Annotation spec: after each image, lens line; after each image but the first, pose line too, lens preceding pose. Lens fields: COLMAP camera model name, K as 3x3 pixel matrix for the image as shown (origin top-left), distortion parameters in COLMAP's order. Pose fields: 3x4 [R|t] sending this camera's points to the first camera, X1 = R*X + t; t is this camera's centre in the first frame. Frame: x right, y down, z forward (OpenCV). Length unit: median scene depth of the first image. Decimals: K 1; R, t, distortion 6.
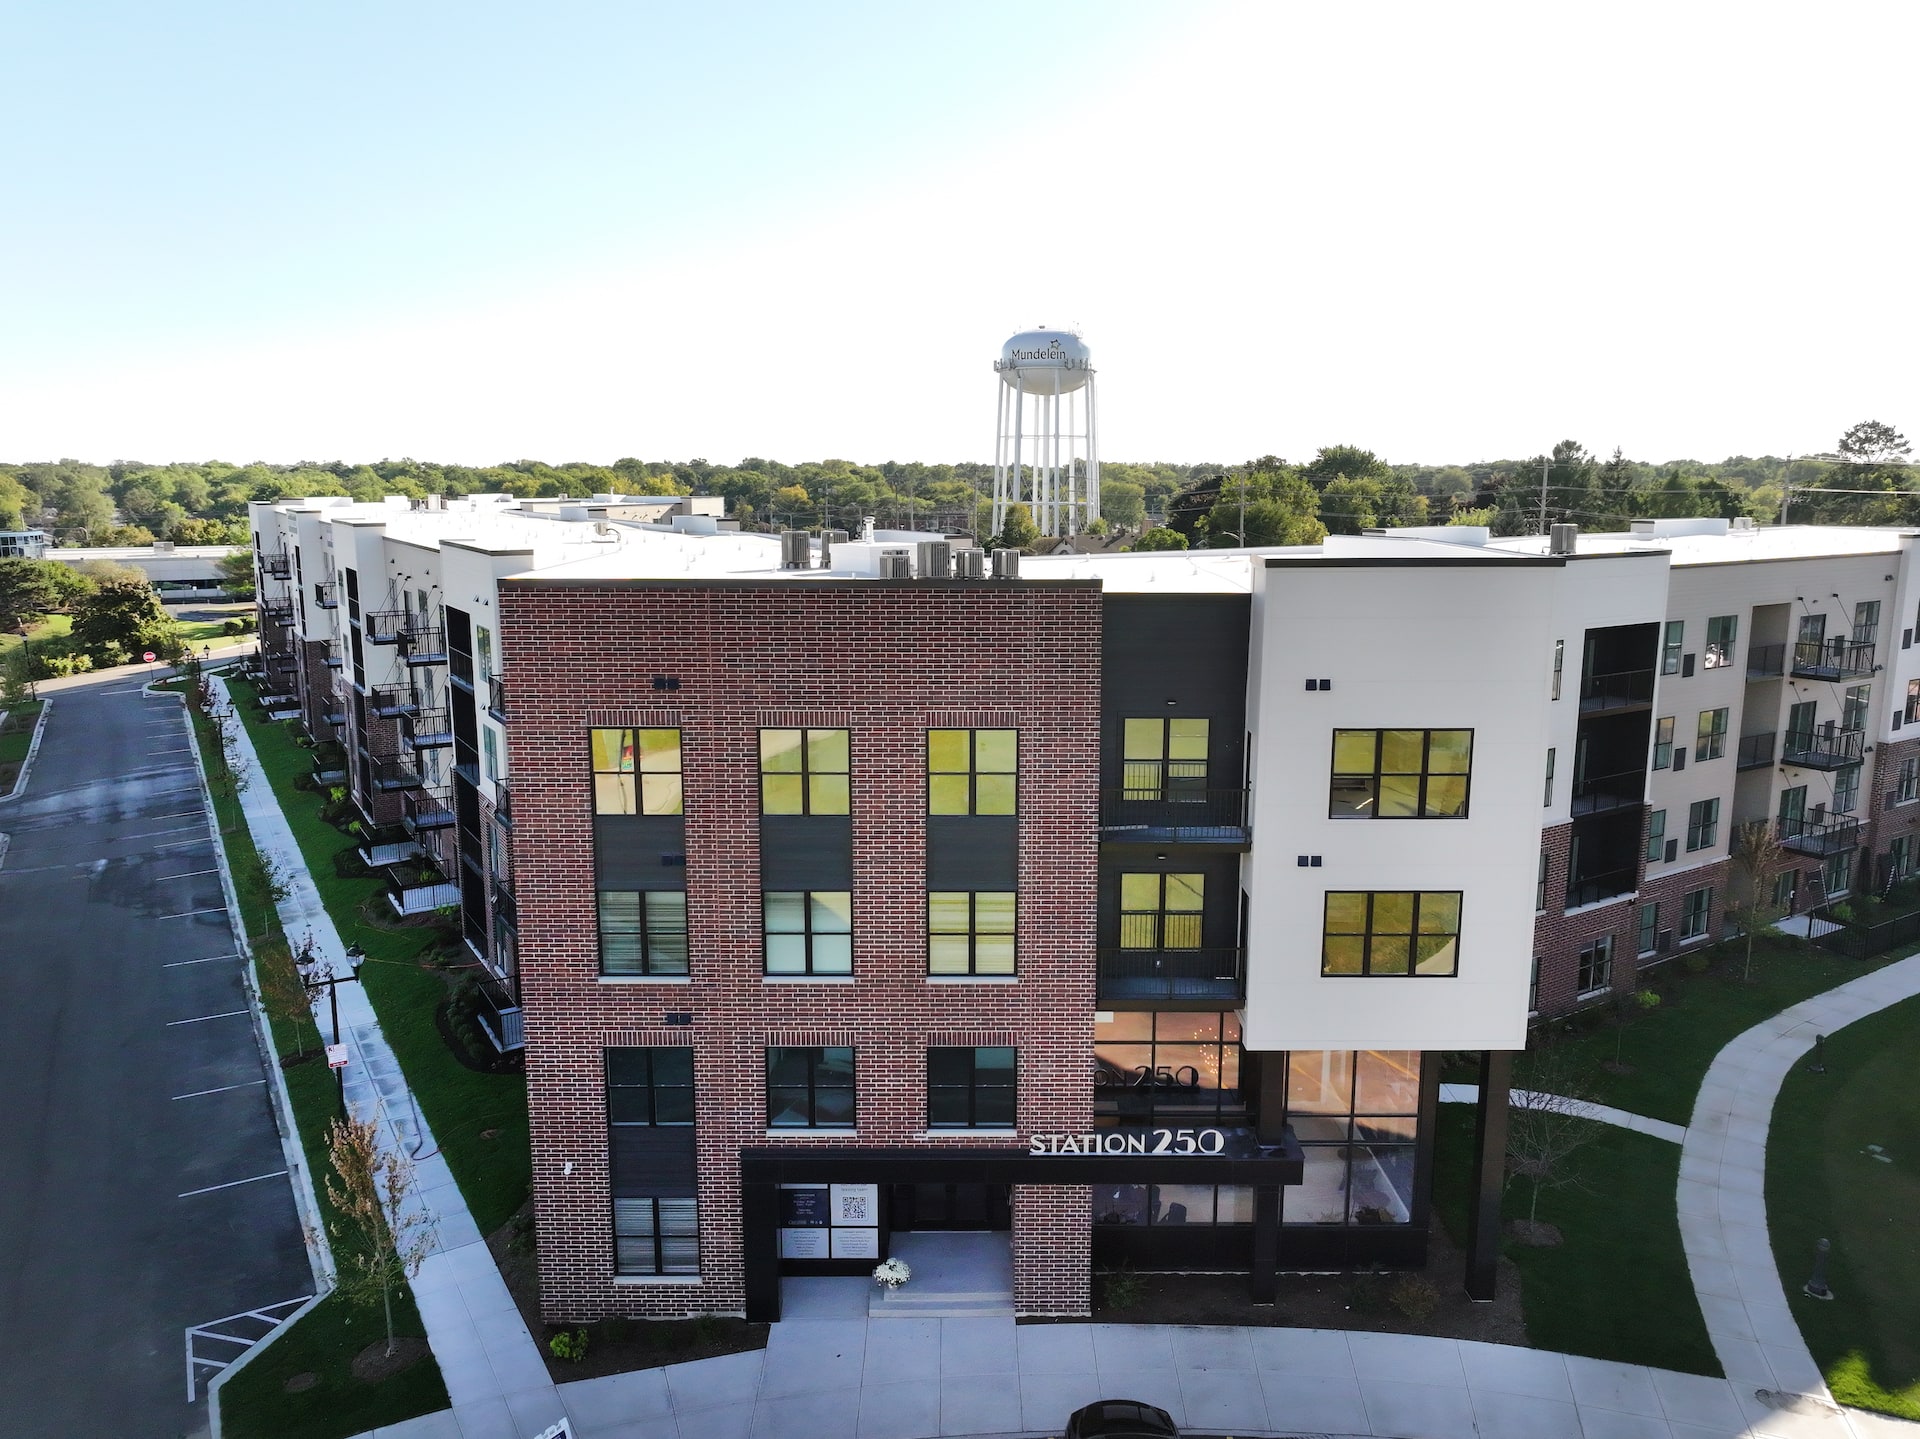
lens RADIAL K [[1351.0, 0, 969.2], [0, 1351.0, 709.5], [0, 0, 1]] dist [0.003048, 0.001967]
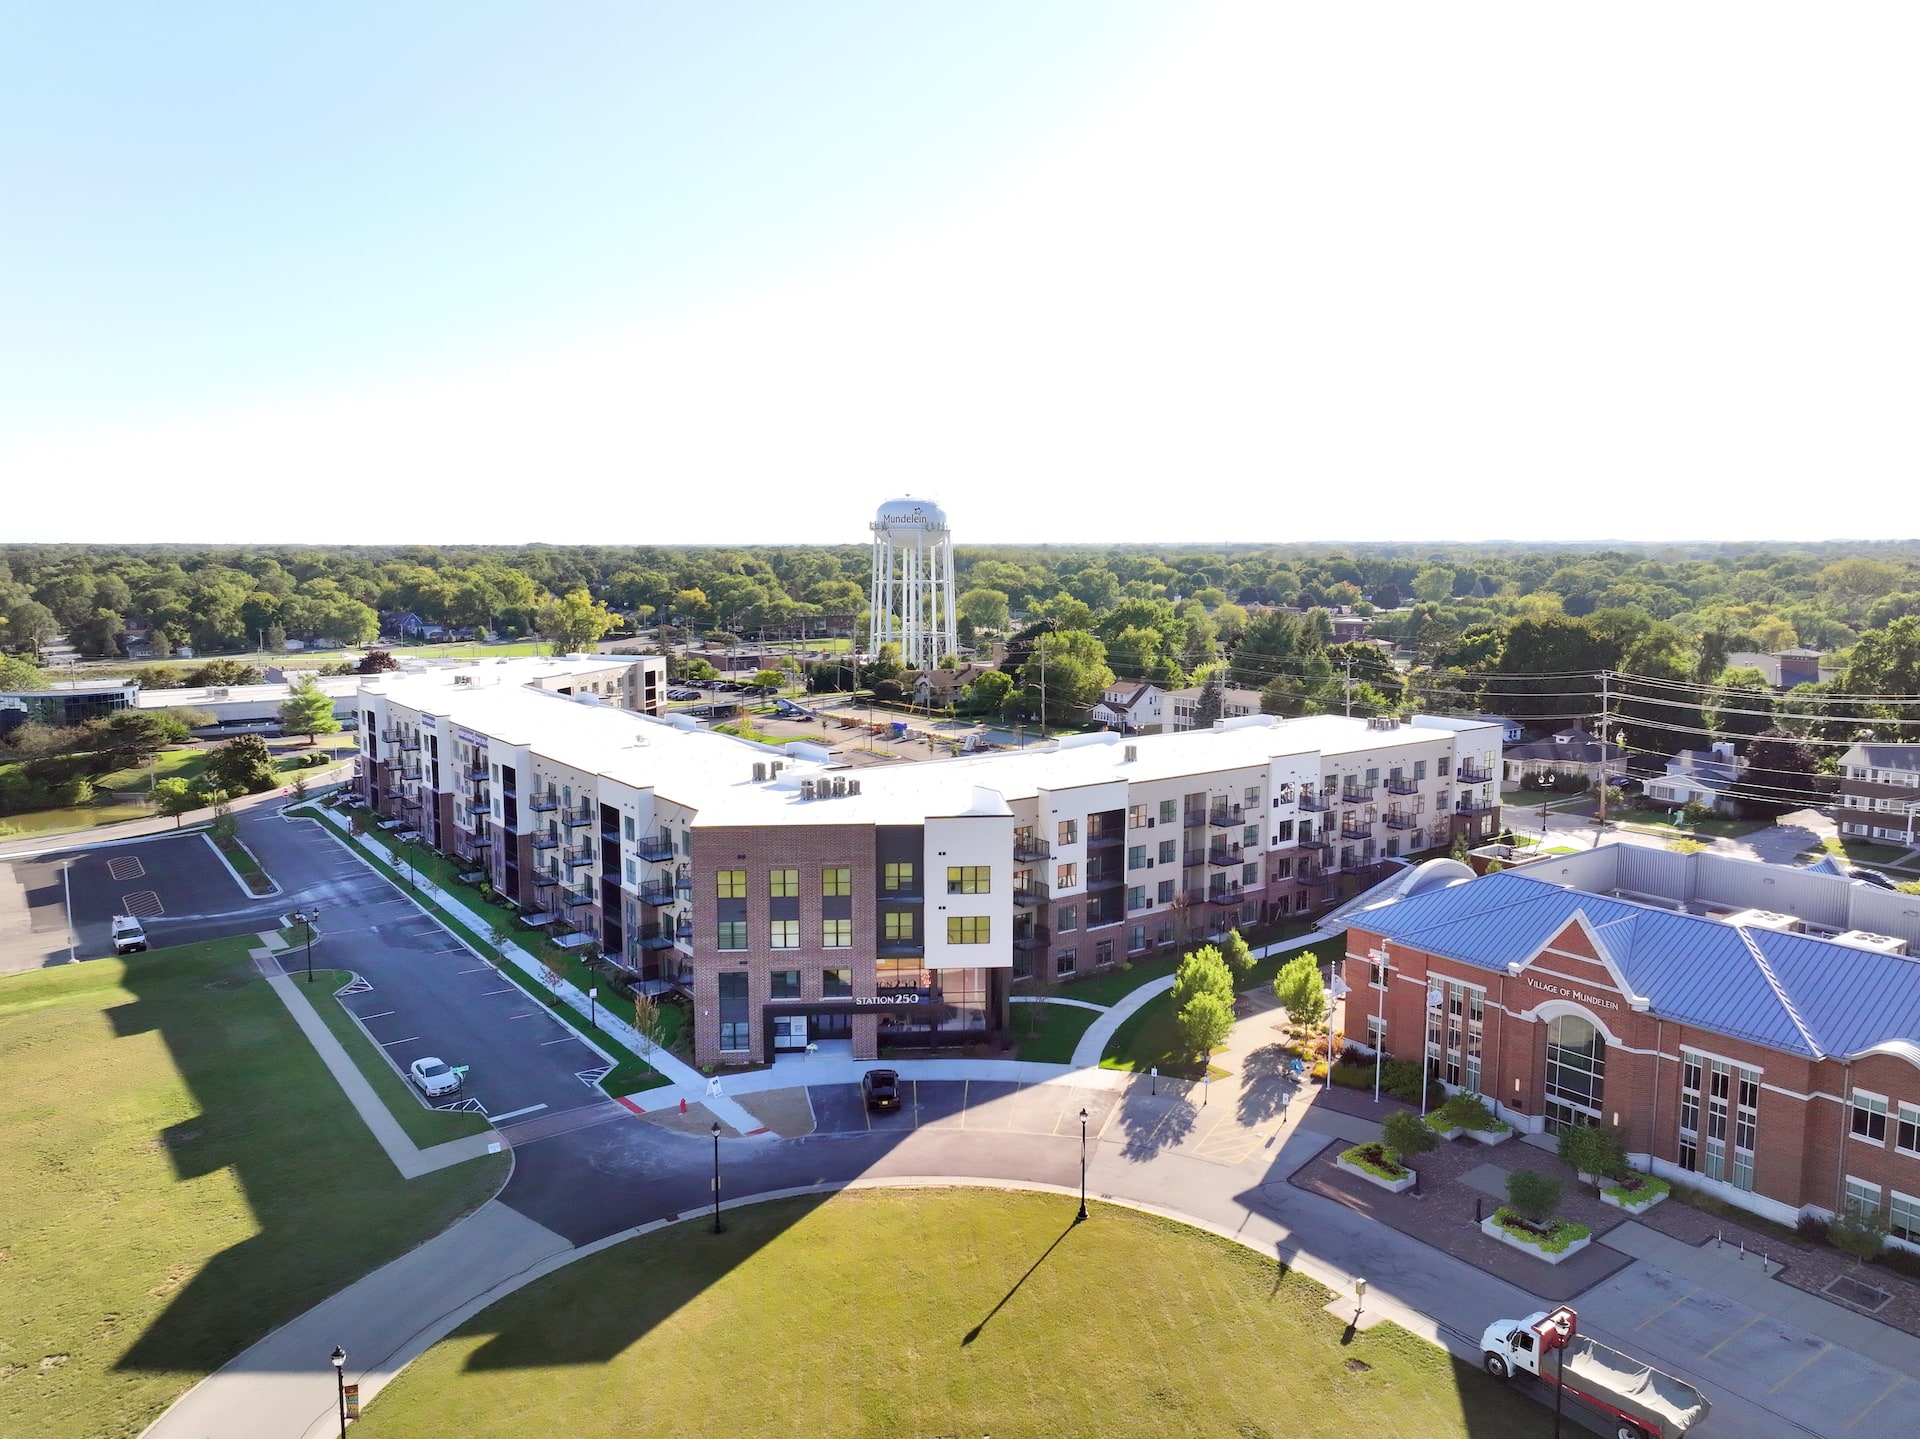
lens RADIAL K [[1351.0, 0, 969.2], [0, 1351.0, 709.5], [0, 0, 1]] dist [0.003048, 0.001967]
pose [[0.996576, -0.008503, 0.082241, 0.049363], [0.012711, 0.998629, -0.050781, -0.174459], [-0.081696, 0.051653, 0.995318, -1.993825]]
